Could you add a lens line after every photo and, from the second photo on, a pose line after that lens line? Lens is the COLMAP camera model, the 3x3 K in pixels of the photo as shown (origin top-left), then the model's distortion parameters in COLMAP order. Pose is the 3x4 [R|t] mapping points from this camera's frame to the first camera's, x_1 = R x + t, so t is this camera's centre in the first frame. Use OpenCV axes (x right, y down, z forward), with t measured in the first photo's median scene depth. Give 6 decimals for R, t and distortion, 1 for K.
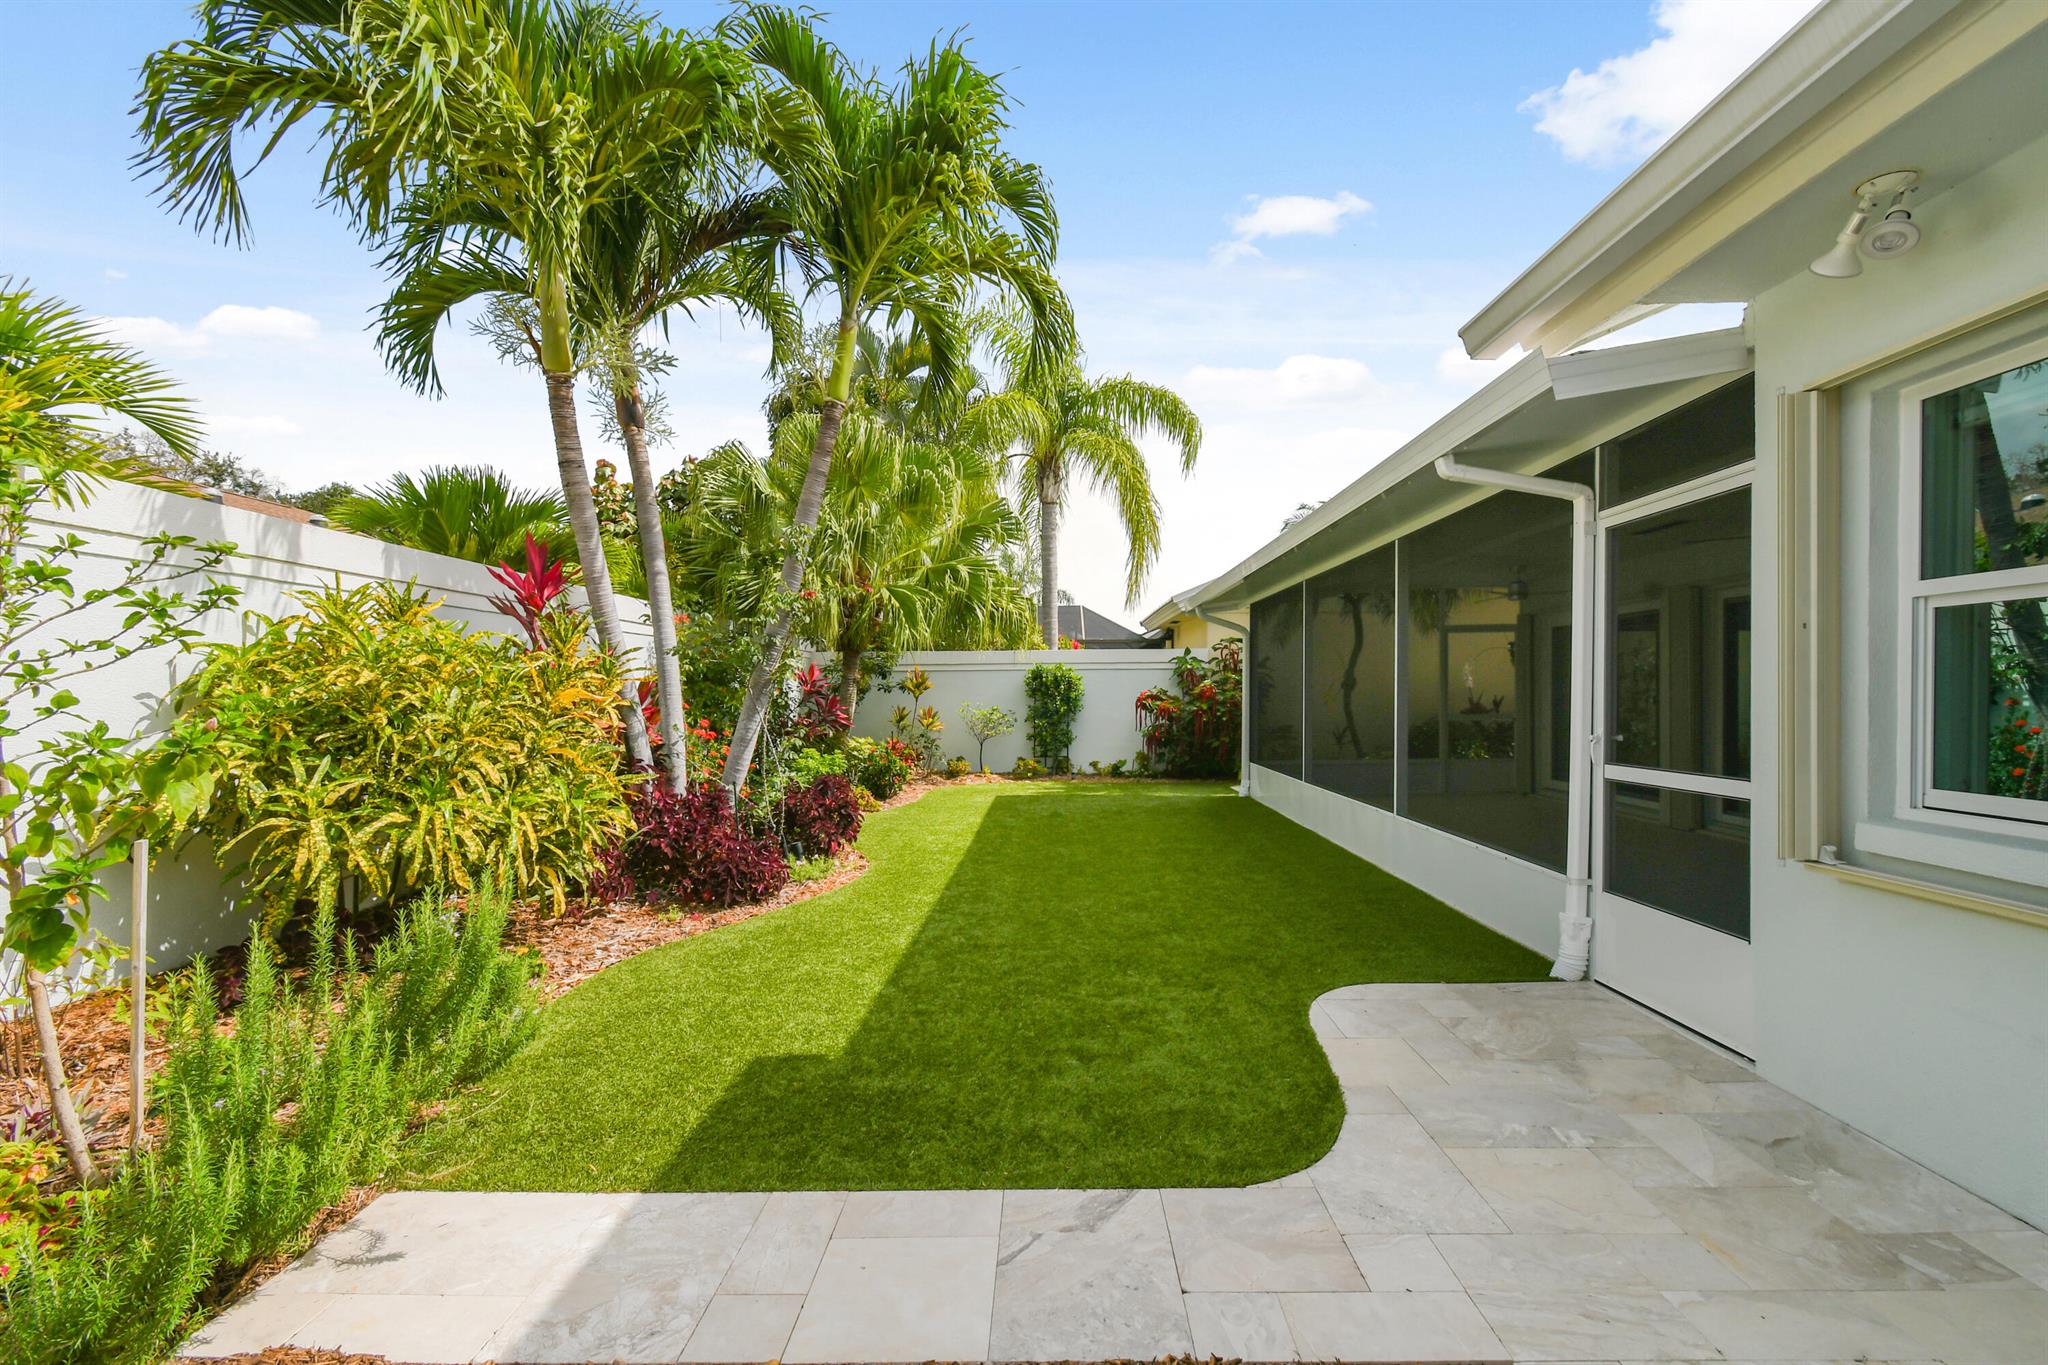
lens RADIAL K [[909.3, 0, 1037.6], [0, 909.3, 707.2], [0, 0, 1]] dist [-0.002226, -0.001069]
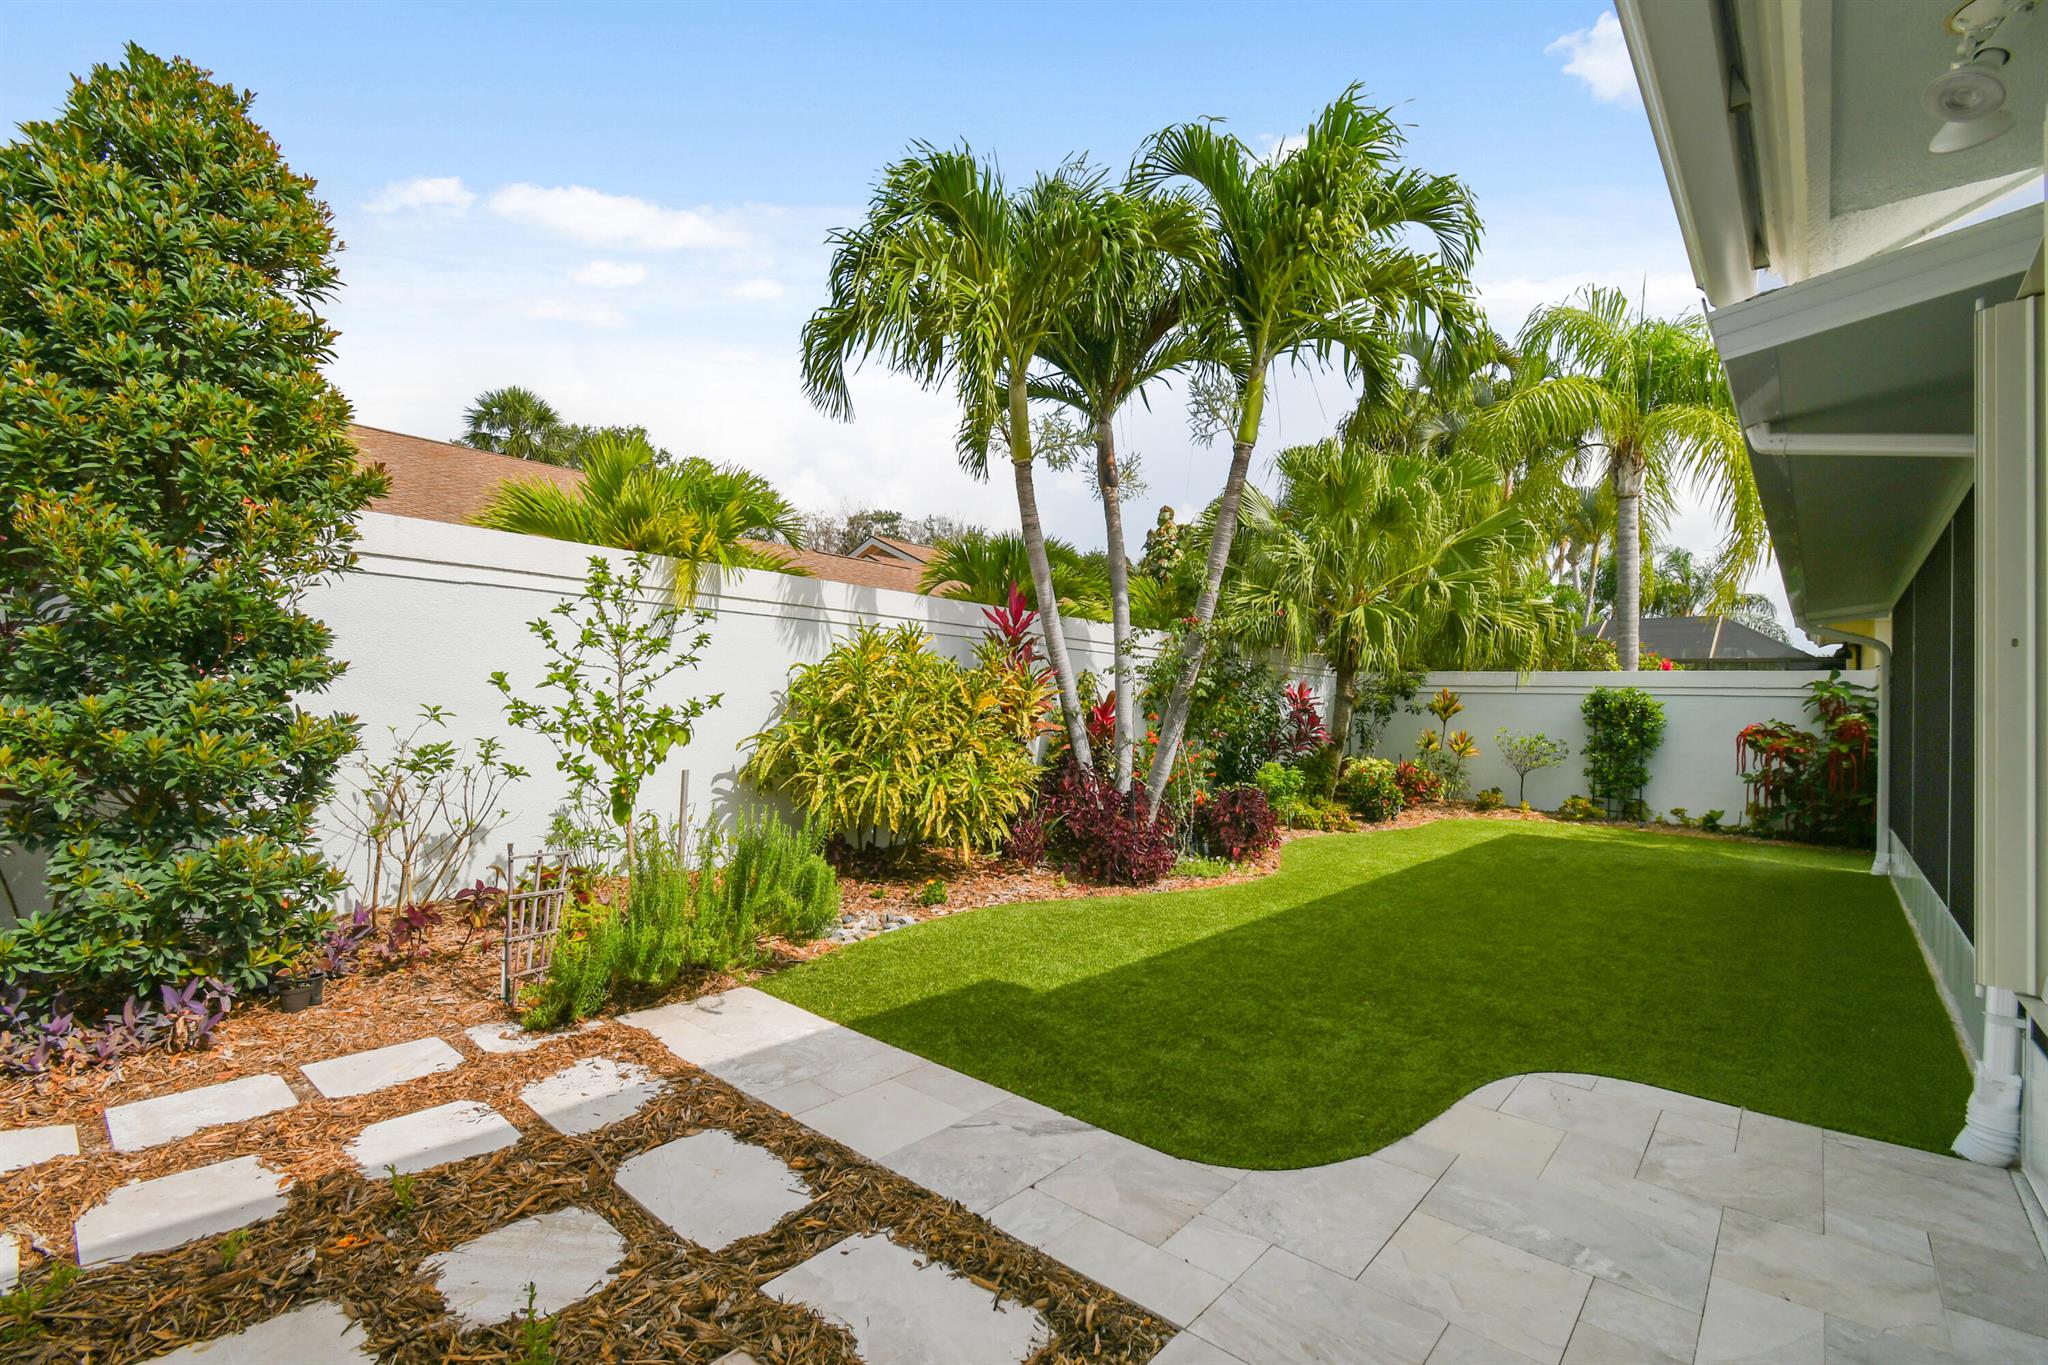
lens RADIAL K [[909.3, 0, 1018.4], [0, 909.3, 685.0], [0, 0, 1]] dist [-0.002226, -0.001069]
pose [[0.760729, 0.016401, -0.648862, 0.286583], [-0.045397, 0.998577, -0.027982, -0.002606], [0.647480, 0.050743, 0.760392, 0.001307]]
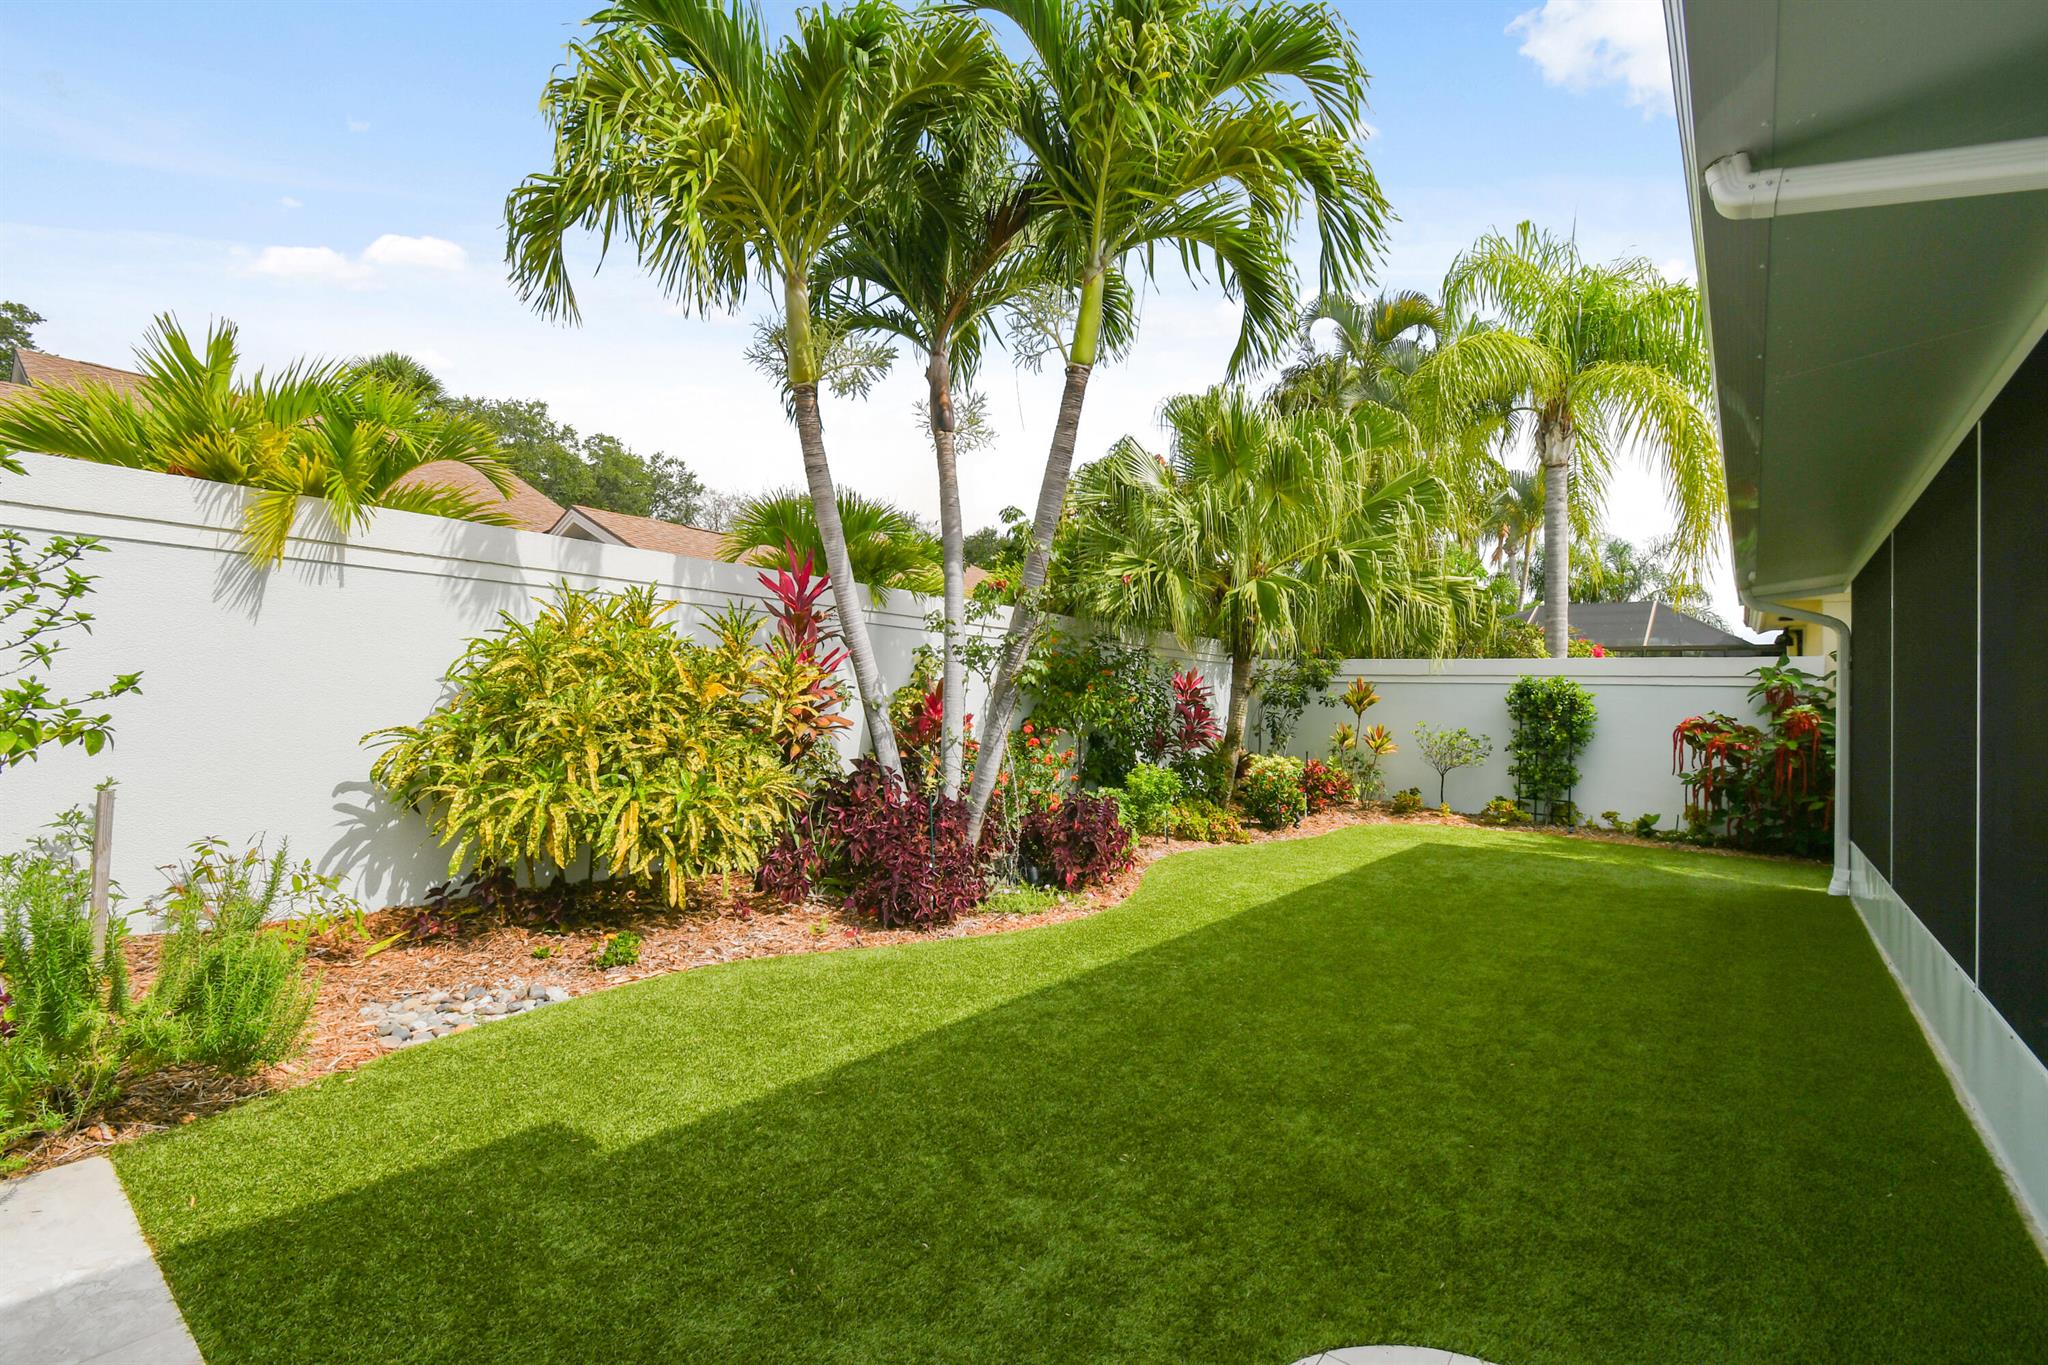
lens RADIAL K [[909.3, 0, 1023.9], [0, 909.3, 675.3], [0, 0, 1]] dist [-0.002226, -0.001069]
pose [[0.793250, 0.014515, -0.608724, 0.270907], [-0.044504, 0.998424, -0.034188, -0.007535], [0.607268, 0.054210, 0.792645, 0.292008]]
